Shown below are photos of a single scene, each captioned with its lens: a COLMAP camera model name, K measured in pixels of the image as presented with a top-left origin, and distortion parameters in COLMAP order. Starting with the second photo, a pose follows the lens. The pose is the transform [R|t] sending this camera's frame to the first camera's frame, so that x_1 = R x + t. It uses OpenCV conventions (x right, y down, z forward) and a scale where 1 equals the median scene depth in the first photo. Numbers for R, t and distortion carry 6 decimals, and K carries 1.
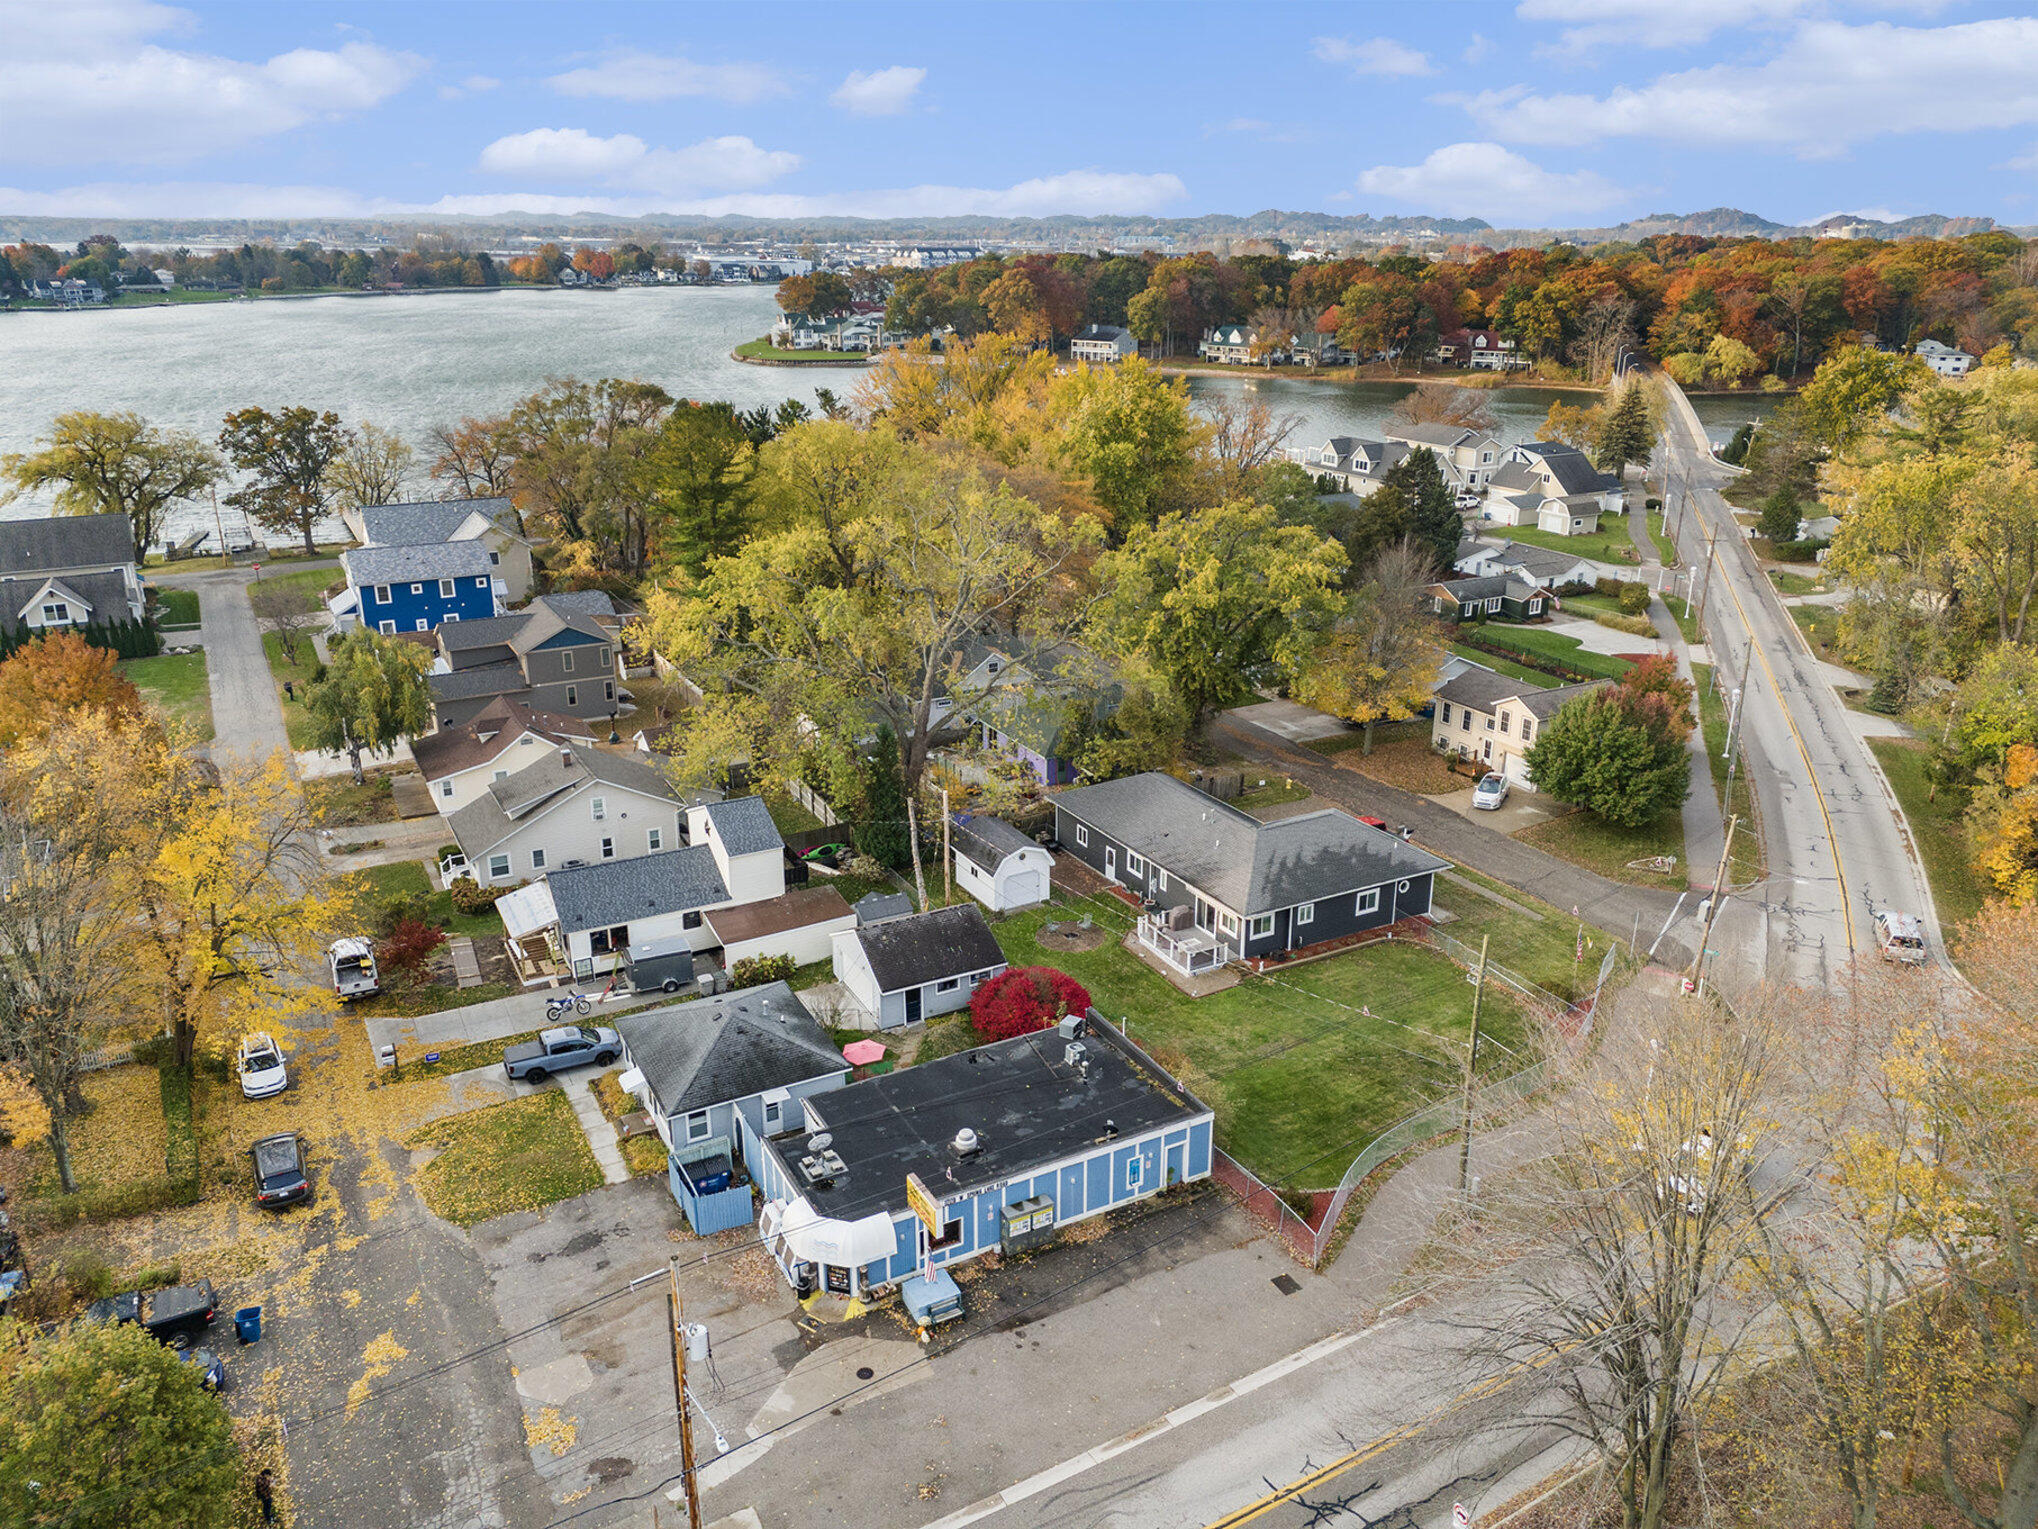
lens RADIAL K [[1497.5, 0, 1020.2], [0, 1497.5, 754.6], [0, 0, 1]] dist [0.074540, -0.077034]
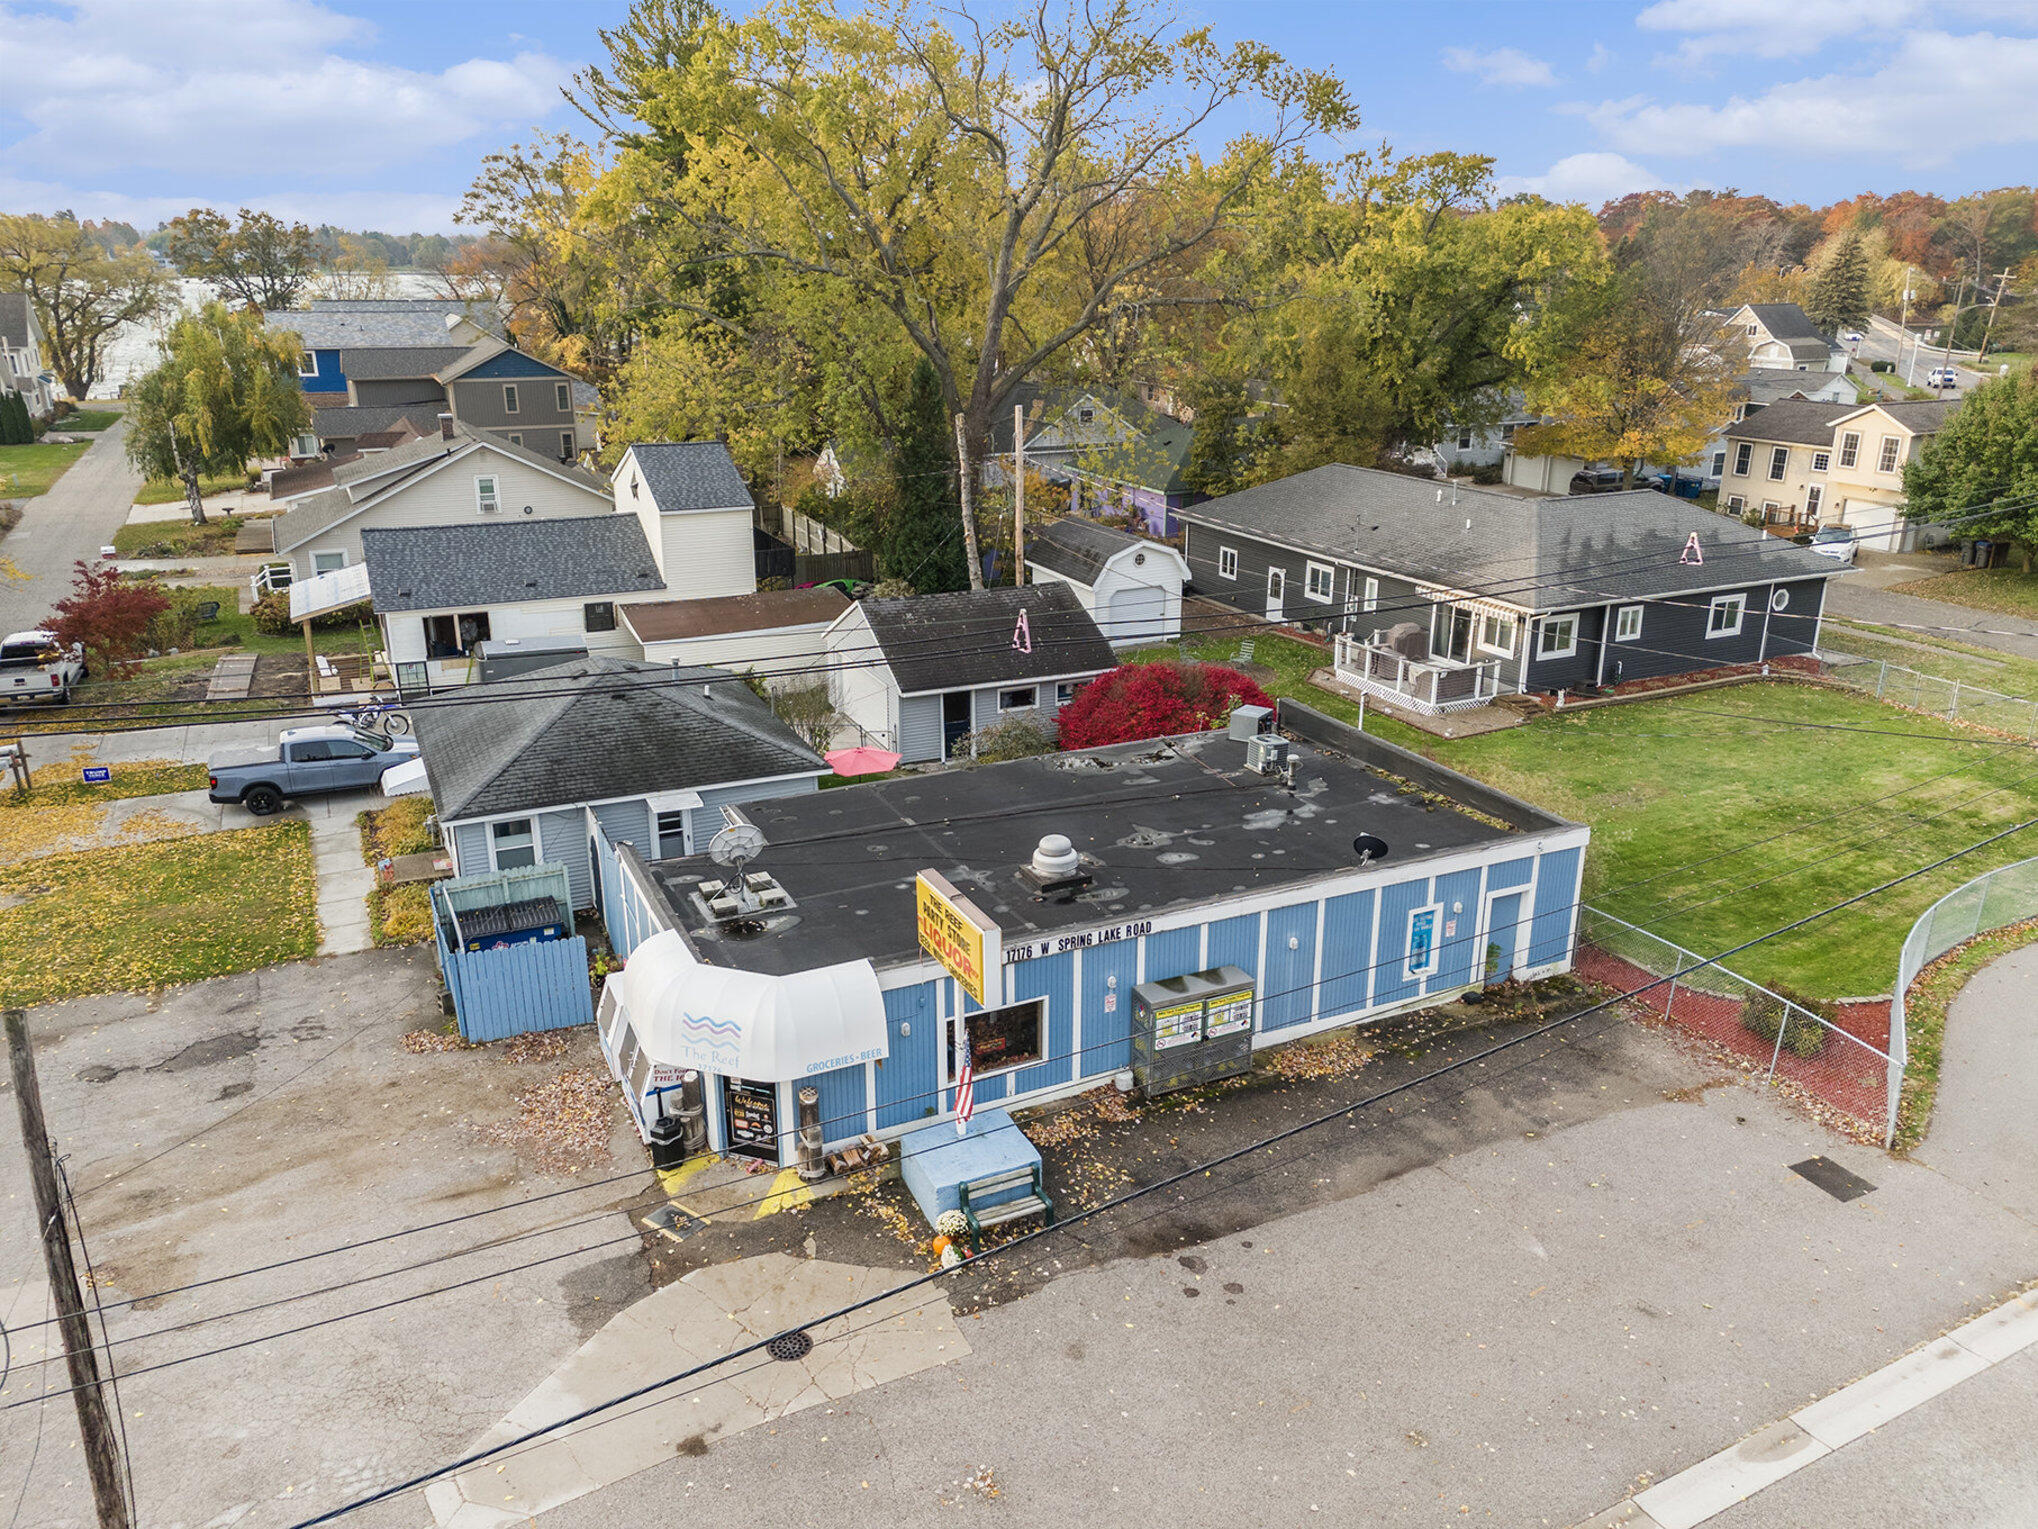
lens RADIAL K [[1497.5, 0, 1020.2], [0, 1497.5, 754.6], [0, 0, 1]] dist [0.074540, -0.077034]
pose [[0.998738, 0.018282, -0.046785, -0.019157], [-0.018906, 0.999738, -0.012913, 0.171370], [0.046537, 0.013782, 0.998821, 0.402223]]
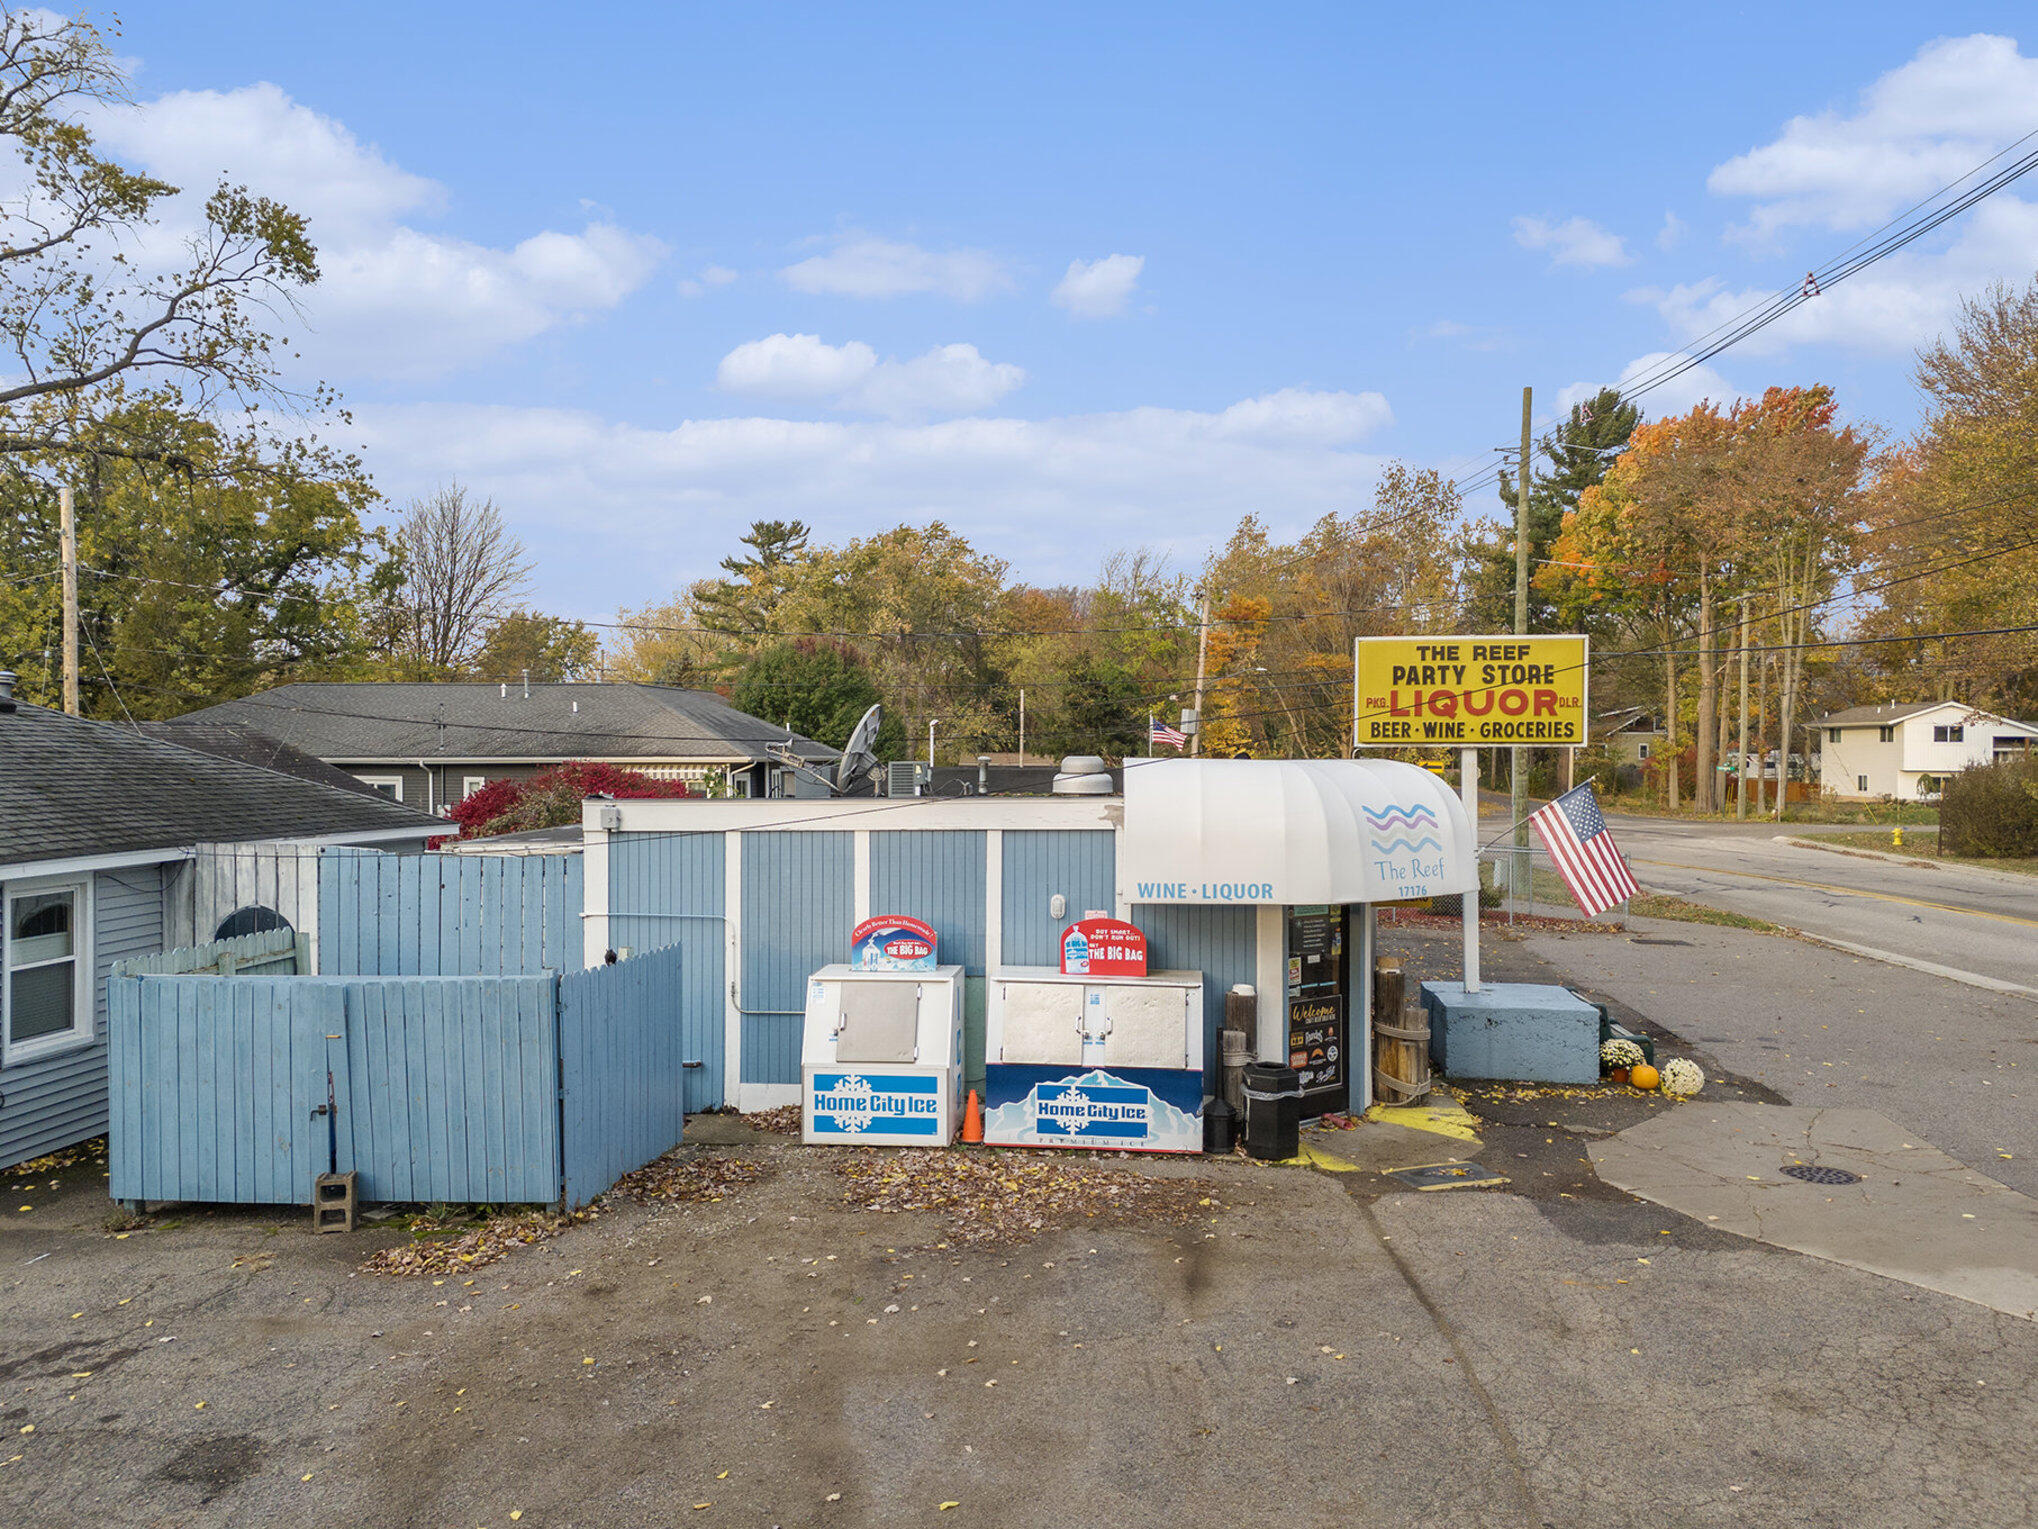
lens RADIAL K [[1544.0, 0, 1019.0], [0, 1544.0, 764.5], [0, 0, 1]] dist [0.087422, -0.103170]
pose [[0.569134, -0.012106, 0.822155, -0.247046], [0.271761, 0.946469, -0.174189, 0.230219], [-0.776036, 0.322567, 0.541958, 0.609731]]
